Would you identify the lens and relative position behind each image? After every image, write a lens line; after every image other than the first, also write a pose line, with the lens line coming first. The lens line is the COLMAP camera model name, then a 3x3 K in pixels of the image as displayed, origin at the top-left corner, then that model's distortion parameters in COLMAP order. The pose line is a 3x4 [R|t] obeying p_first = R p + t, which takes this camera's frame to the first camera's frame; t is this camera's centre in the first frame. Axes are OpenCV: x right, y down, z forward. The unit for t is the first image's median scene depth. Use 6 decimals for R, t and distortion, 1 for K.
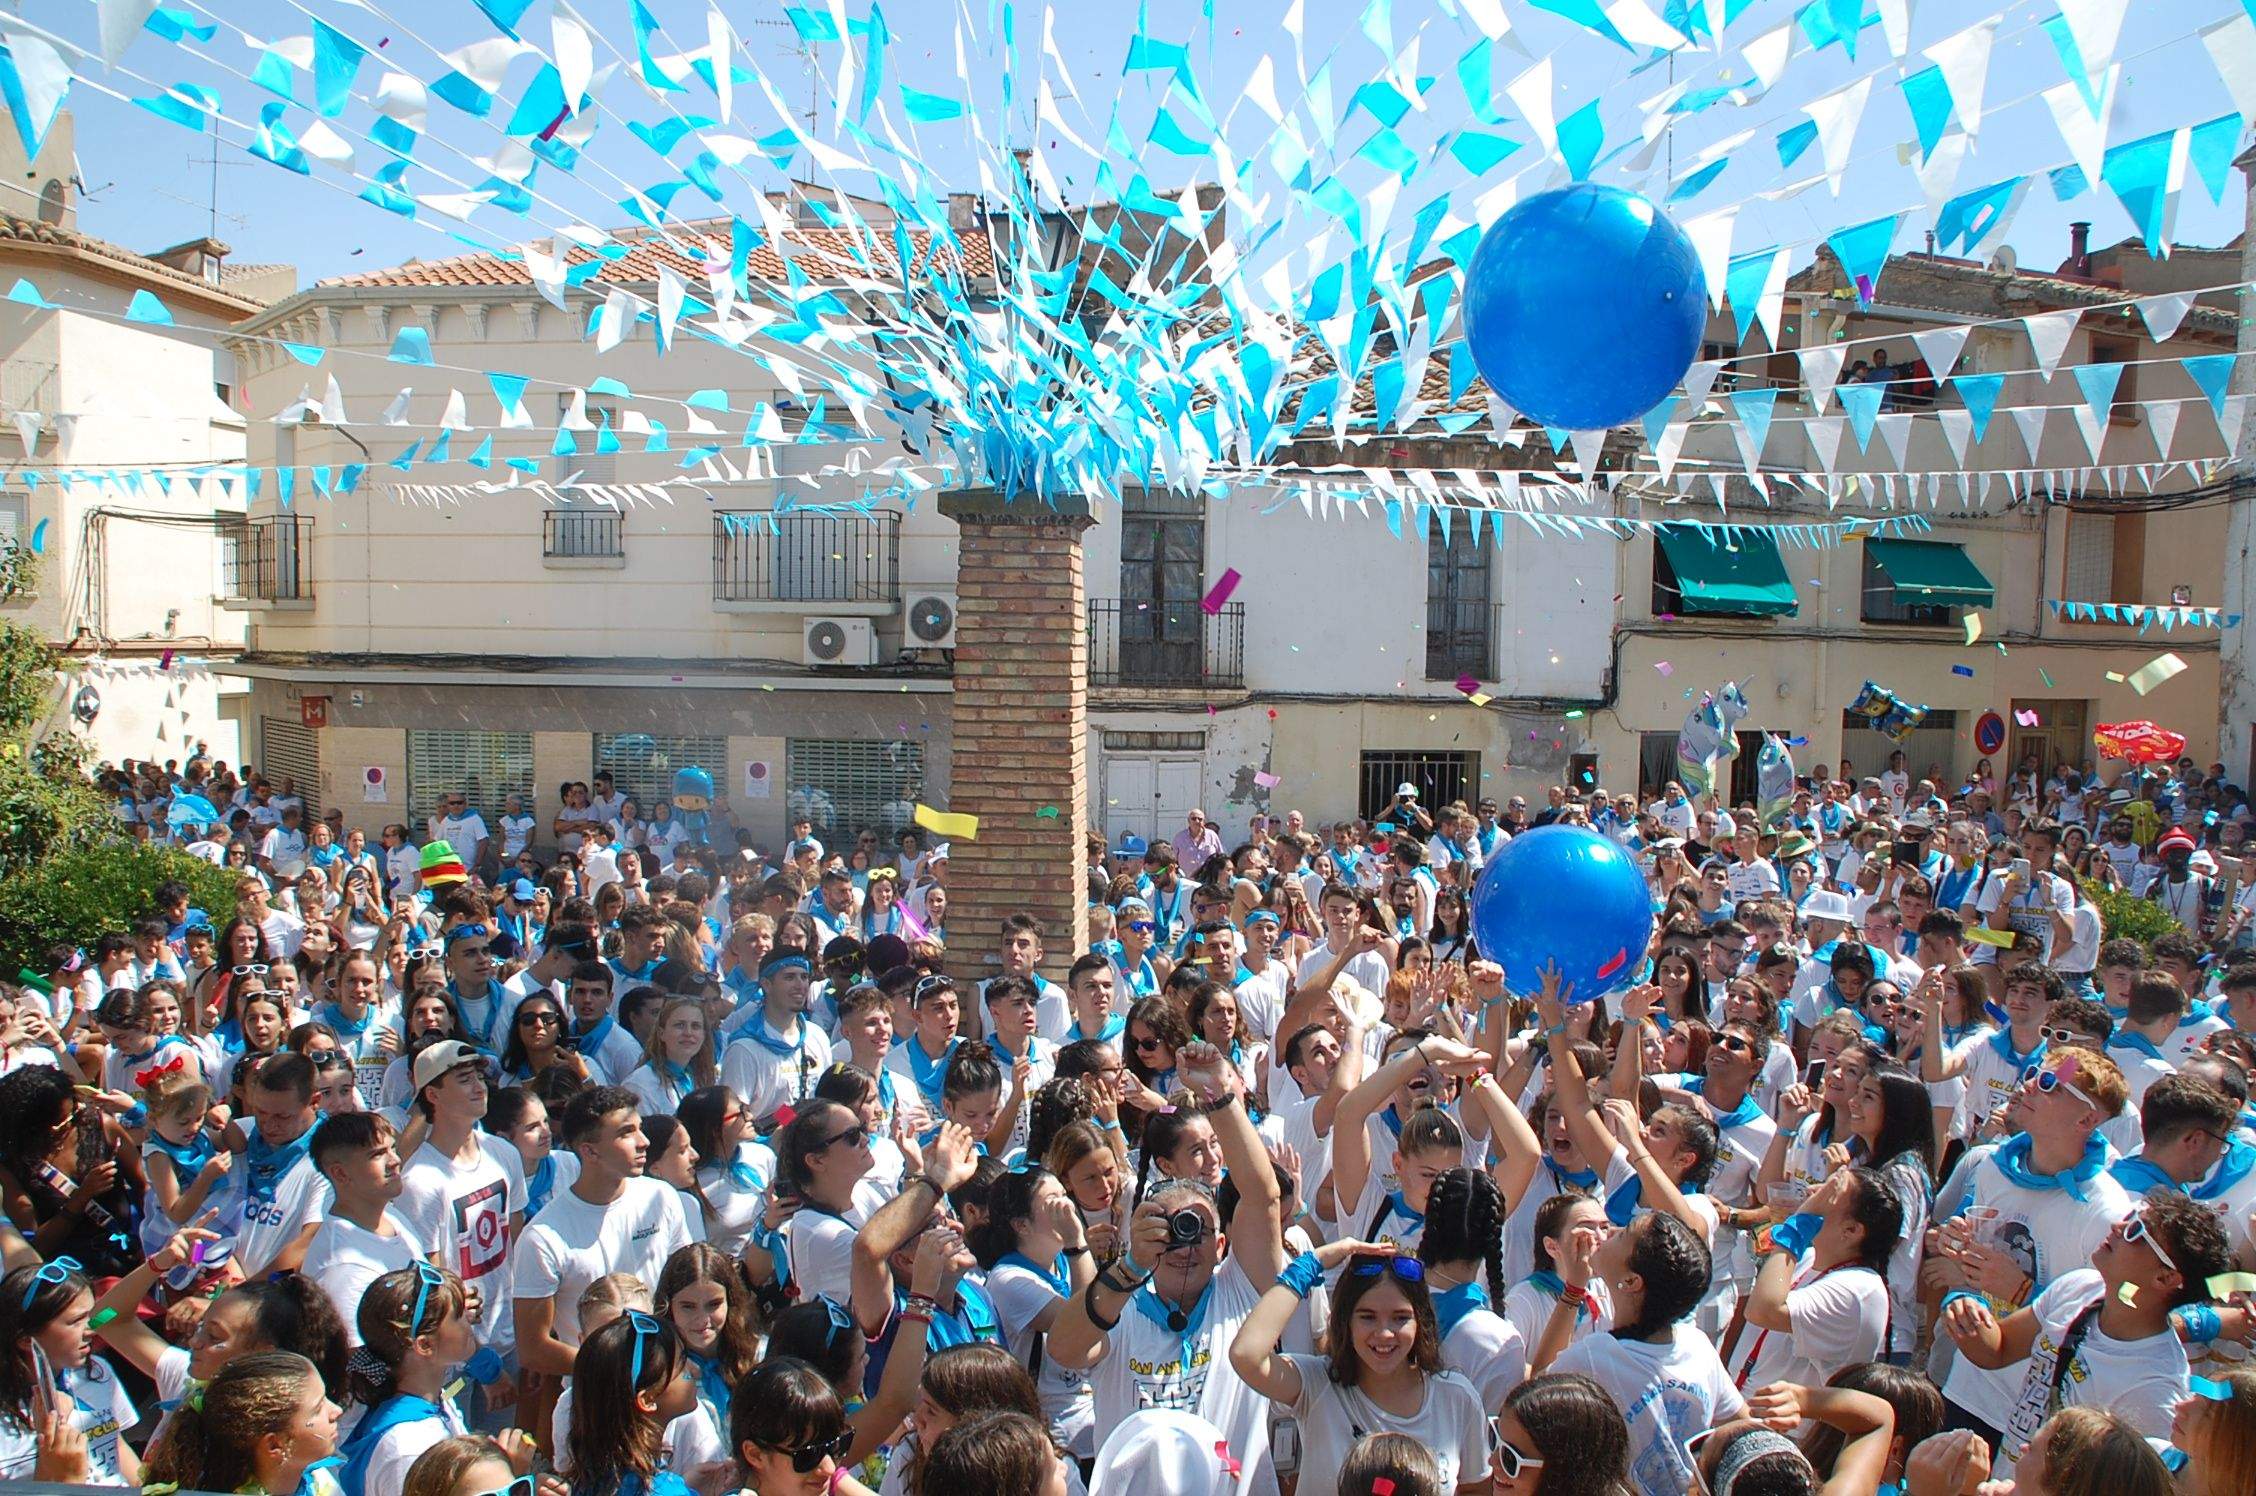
lens RADIAL K [[1762.9, 0, 1157.9], [0, 1762.9, 769.3], [0, 0, 1]] dist [-0.161337, 0.122764]
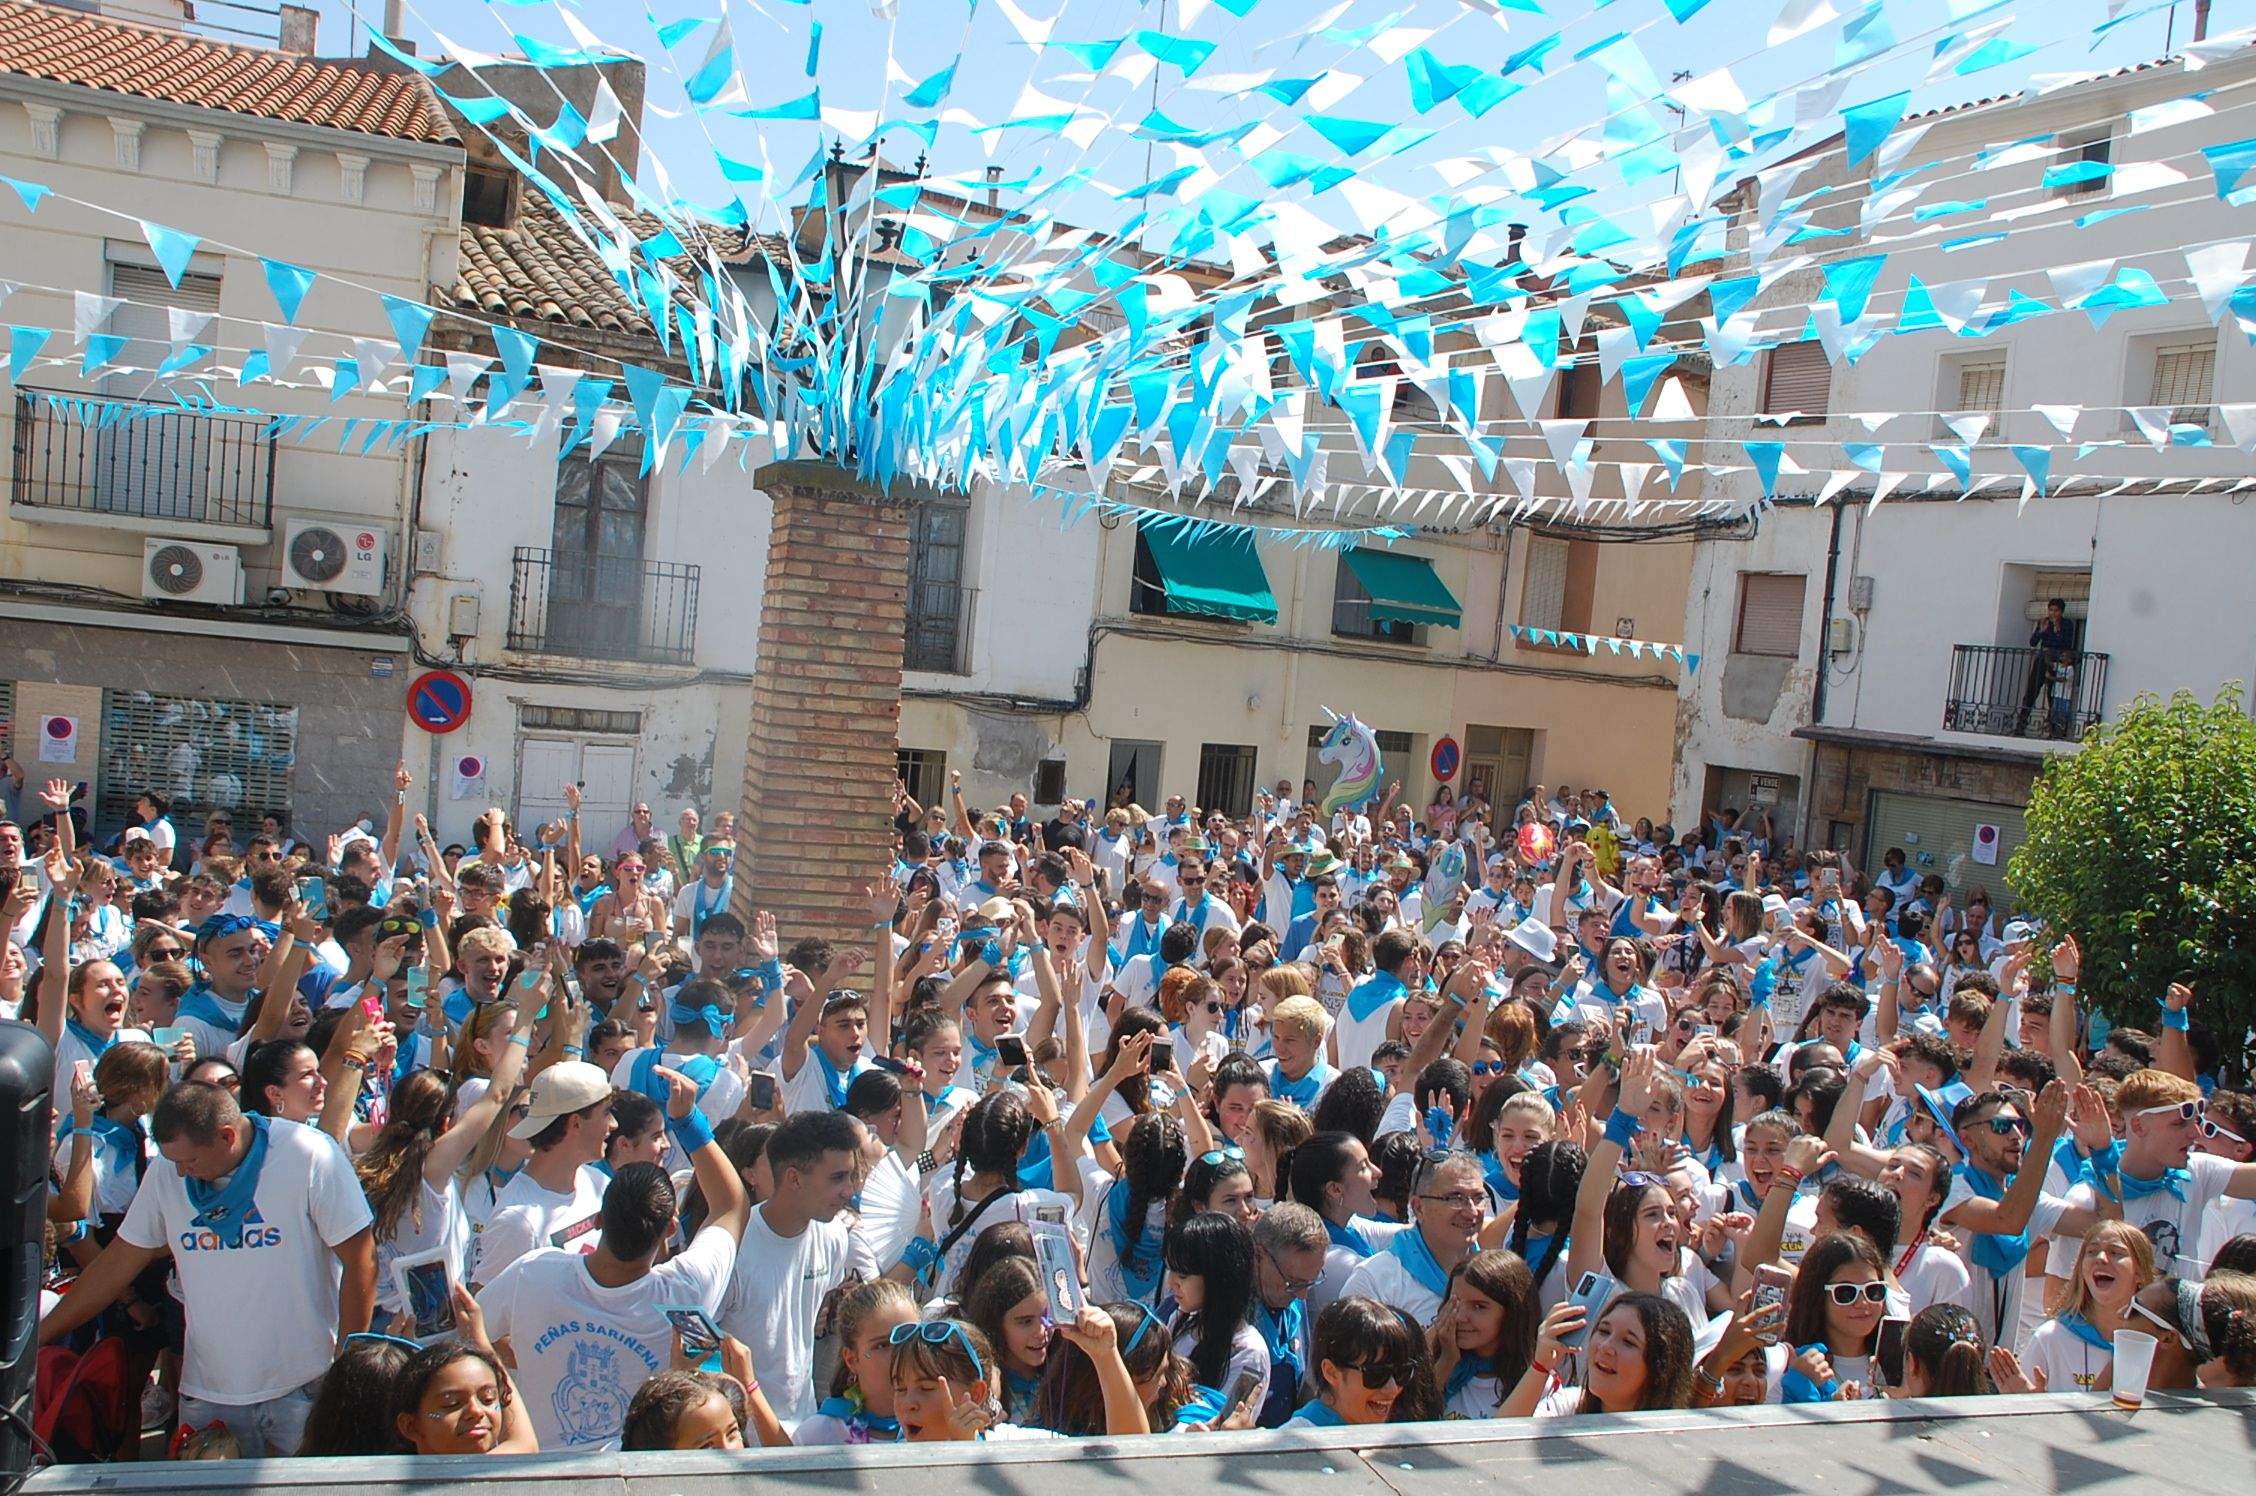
lens RADIAL K [[2115.5, 0, 1136.0], [0, 2115.5, 764.1], [0, 0, 1]] dist [-0.042776, 0.000000]
pose [[0.927131, 0.049692, 0.371427, -0.128125], [-0.049962, 0.998711, -0.008902, 0.000807], [-0.371391, -0.010304, 0.928419, -0.038861]]
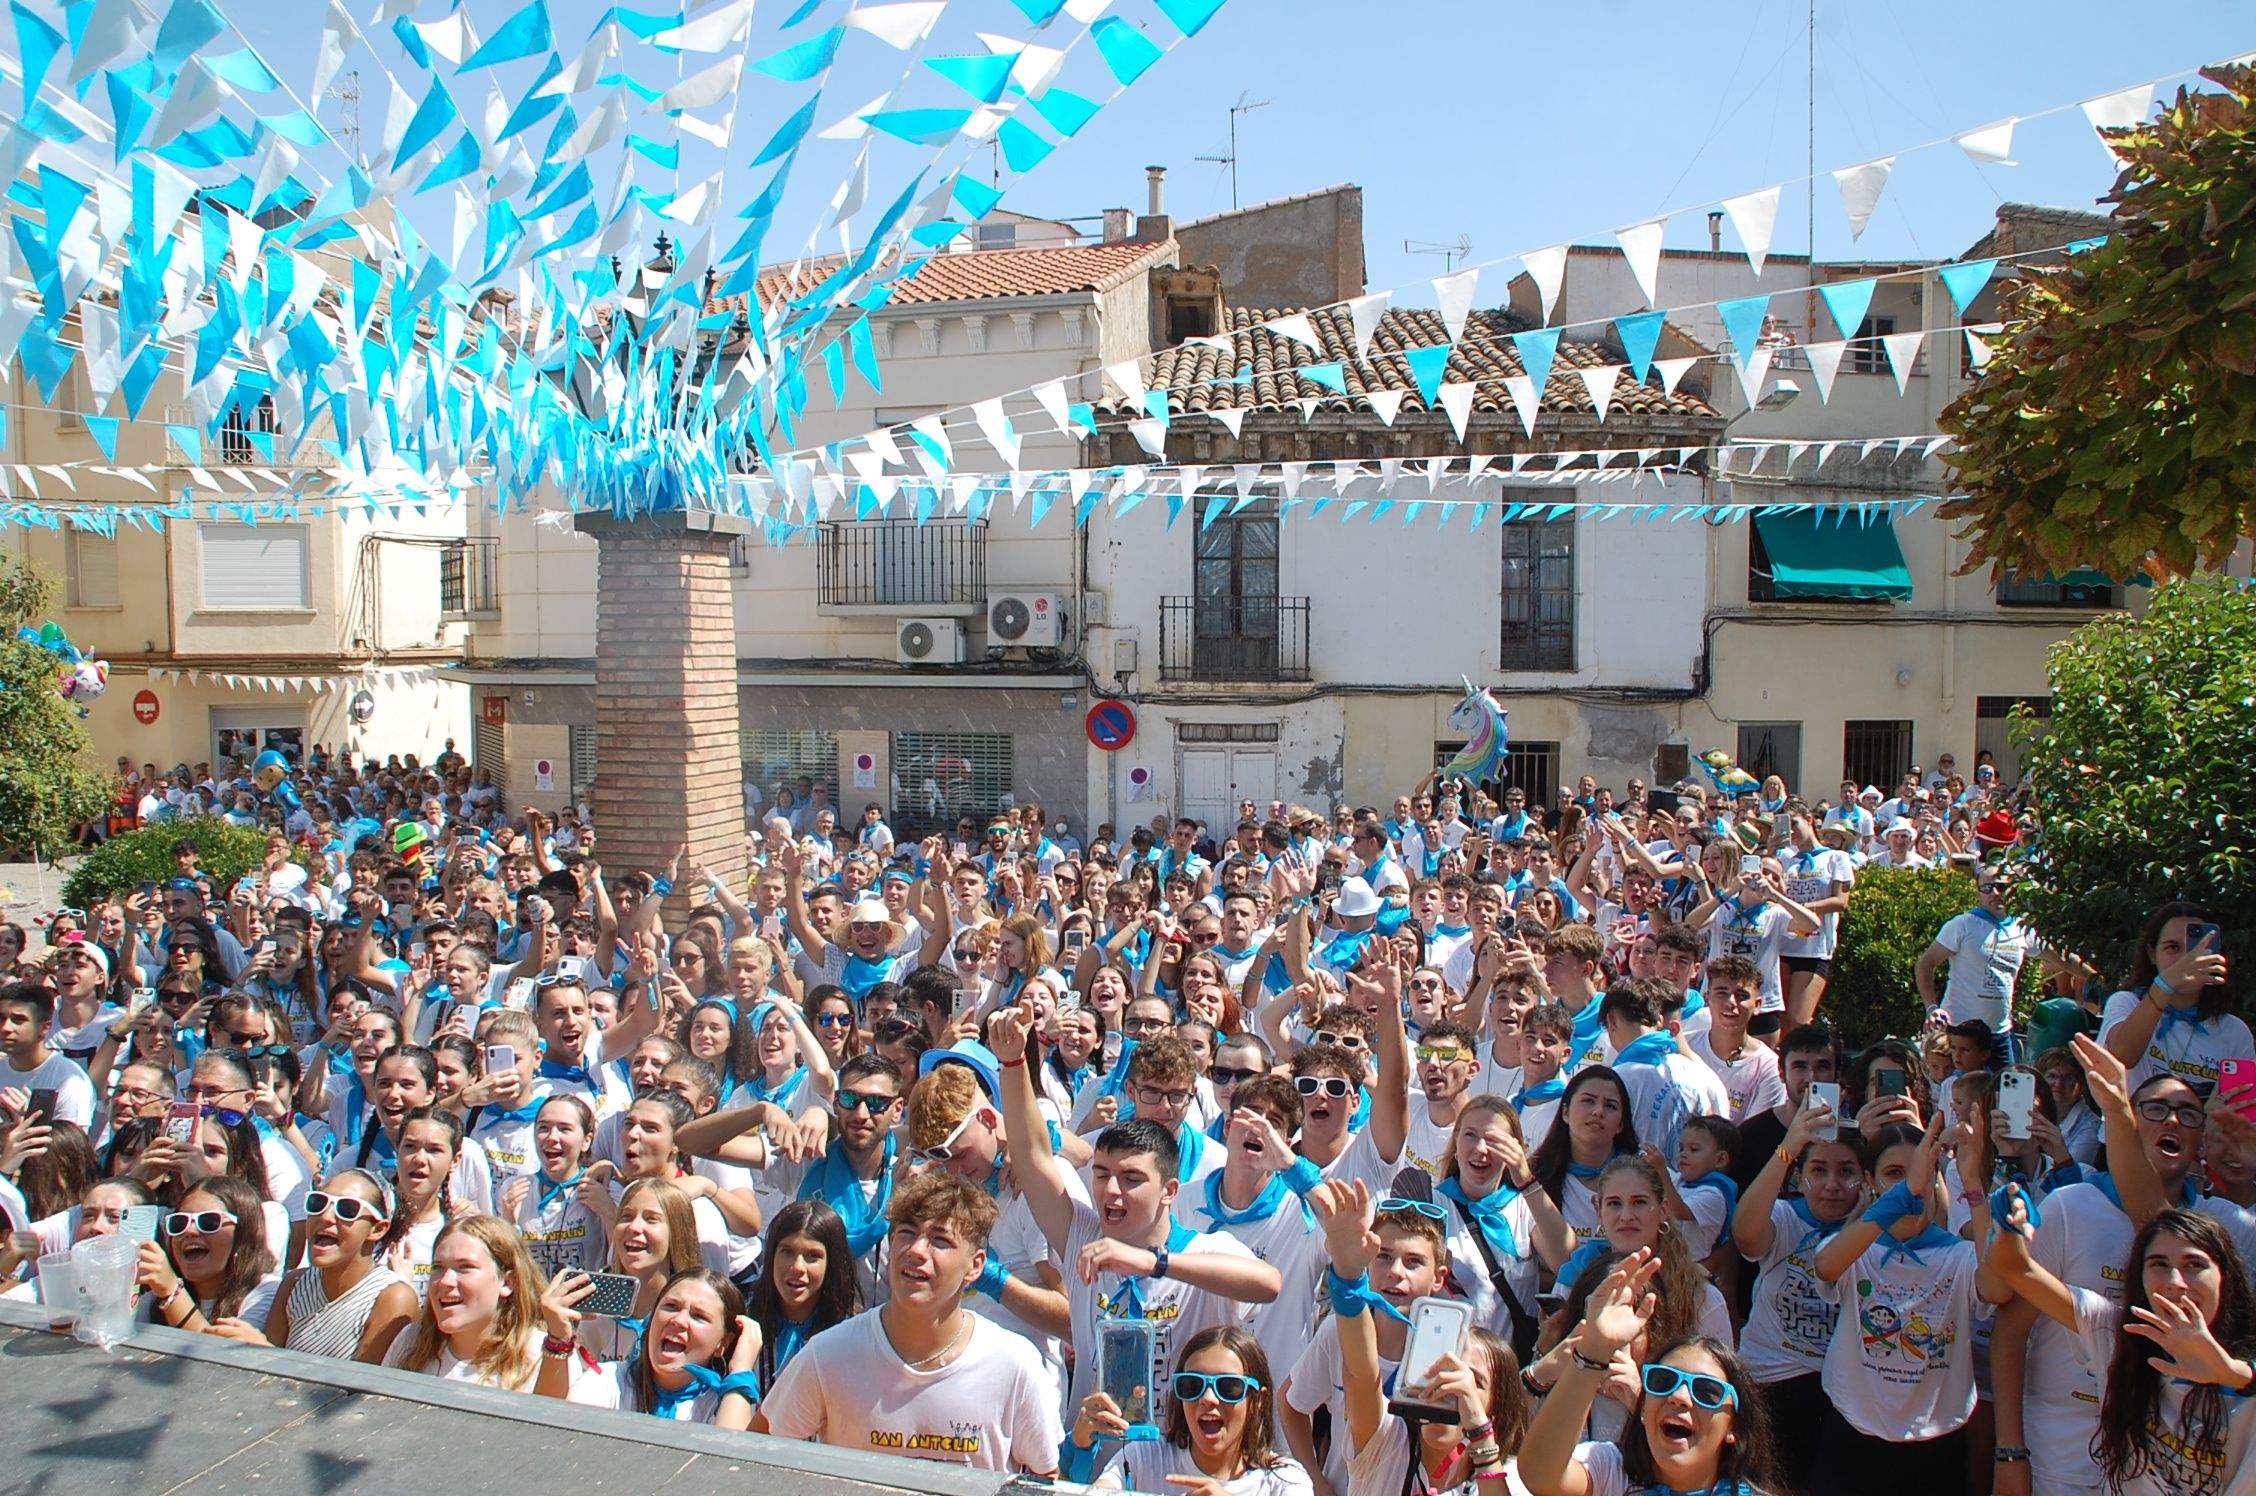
lens RADIAL K [[1762.9, 0, 1165.5], [0, 1762.9, 778.2], [0, 0, 1]] dist [-0.161337, 0.122764]
pose [[0.976407, 0.000855, -0.215935, 0.181730], [0.000142, 0.999989, 0.004602, 0.005561], [0.215937, -0.004524, 0.976397, -0.013950]]
